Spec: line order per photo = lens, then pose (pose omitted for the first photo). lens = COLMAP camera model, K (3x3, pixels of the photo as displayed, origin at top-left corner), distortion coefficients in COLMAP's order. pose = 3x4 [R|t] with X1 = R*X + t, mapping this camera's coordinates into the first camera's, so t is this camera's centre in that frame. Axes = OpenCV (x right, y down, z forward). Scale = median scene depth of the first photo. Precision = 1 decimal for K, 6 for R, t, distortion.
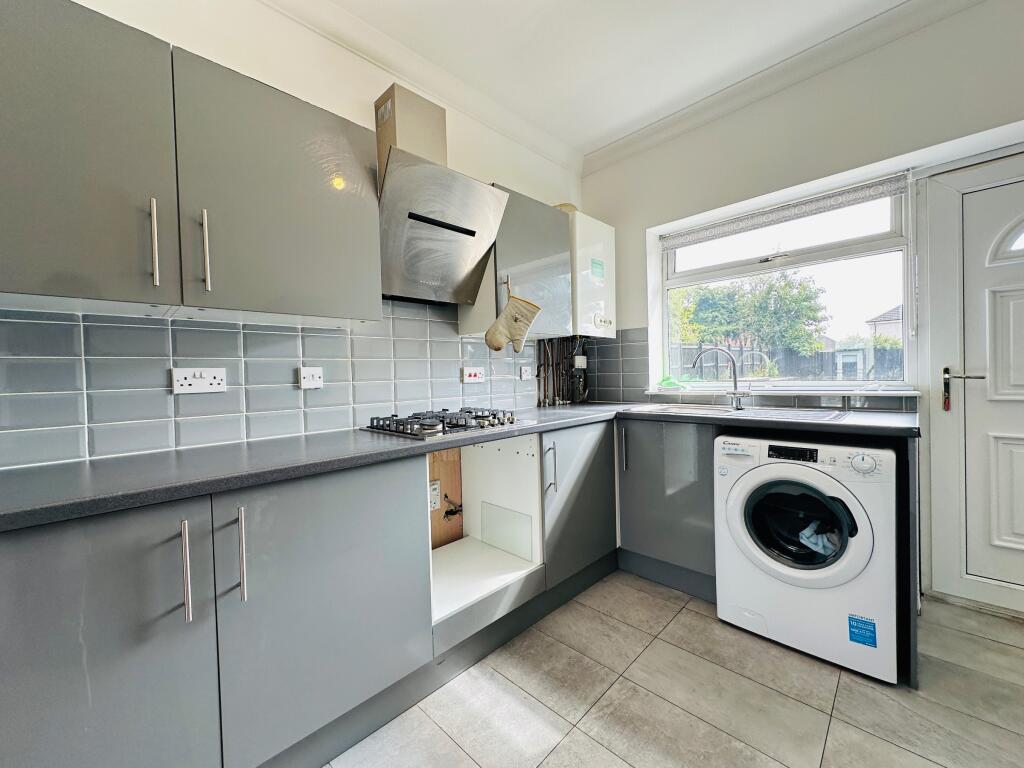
lens RADIAL K [[406.6, 0, 512.2], [0, 406.6, 383.4], [0, 0, 1]] dist [0.000276, 0.000988]
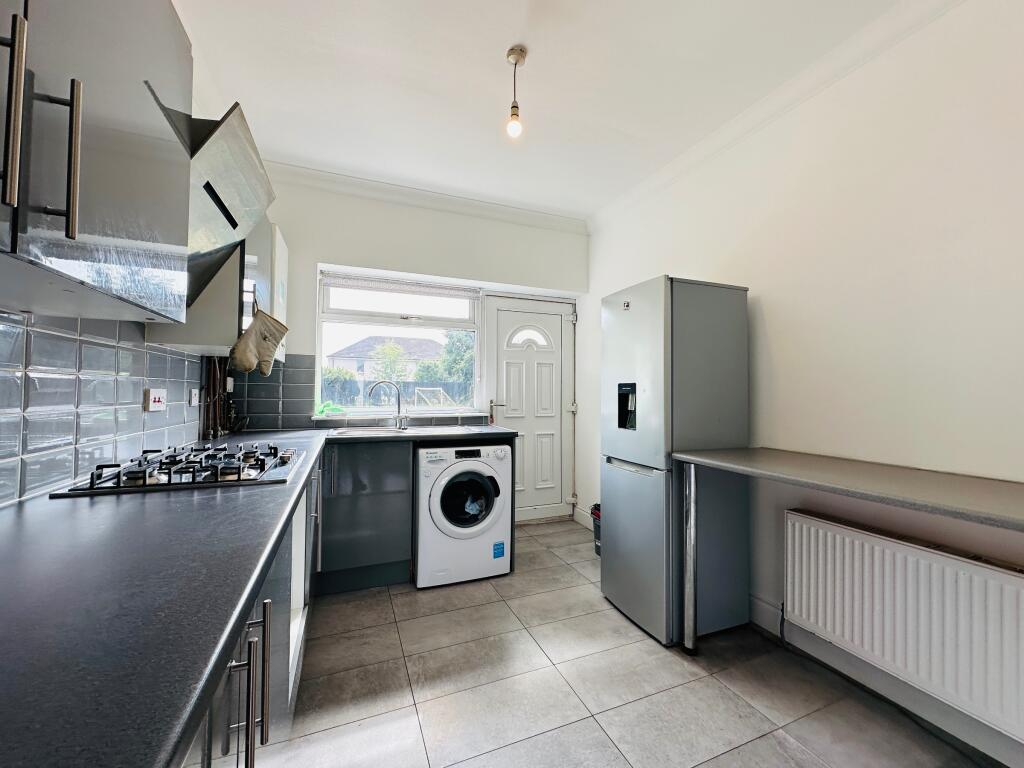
lens RADIAL K [[406.6, 0, 512.9], [0, 406.6, 384.4], [0, 0, 1]] dist [0.000276, 0.000988]
pose [[0.398007, 0.048958, 0.916075, -0.668509], [0.001656, 0.998535, -0.054084, -0.010986], [-0.917381, 0.023043, 0.397343, 0.199453]]
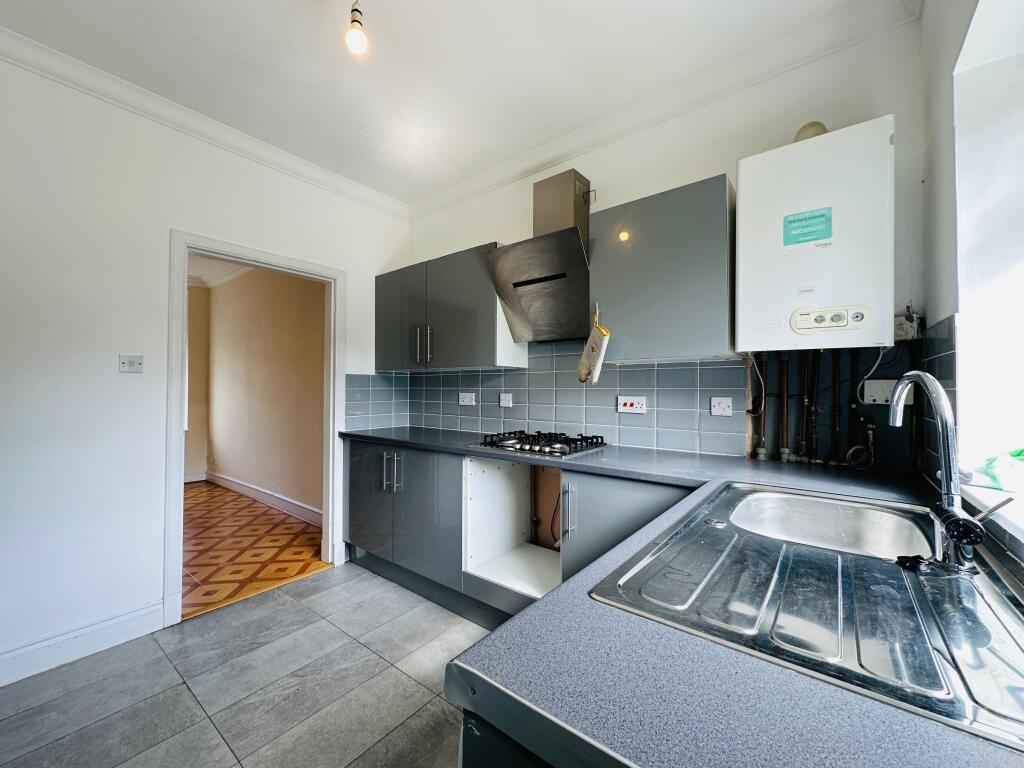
lens RADIAL K [[406.6, 0, 517.2], [0, 406.6, 384.8], [0, 0, 1]] dist [0.000276, 0.000988]
pose [[0.118770, 0.018459, -0.992750, 1.089543], [-0.028383, 0.999482, 0.015188, -0.098384], [0.992516, 0.026373, 0.119233, 0.835480]]
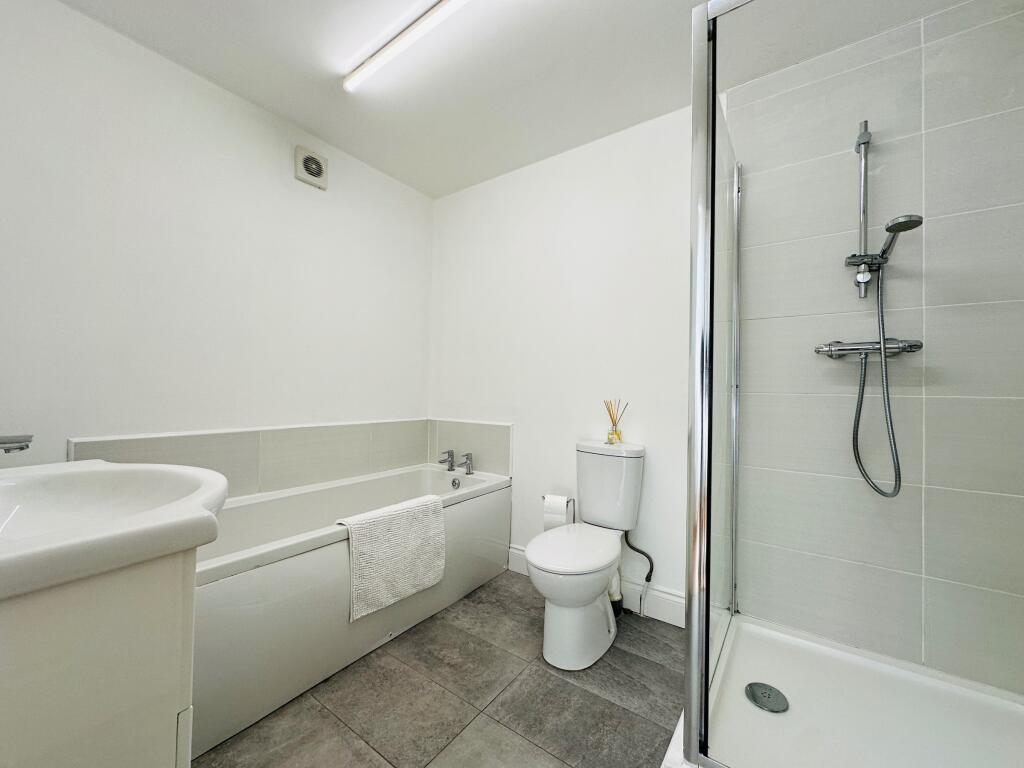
lens RADIAL K [[406.6, 0, 514.8], [0, 406.6, 385.5], [0, 0, 1]] dist [0.000276, 0.000988]
pose [[-0.987346, 0.008786, -0.158336, 0.300064], [0.006970, 0.999903, 0.012023, 0.002020], [0.158426, 0.010768, -0.987312, 1.706440]]
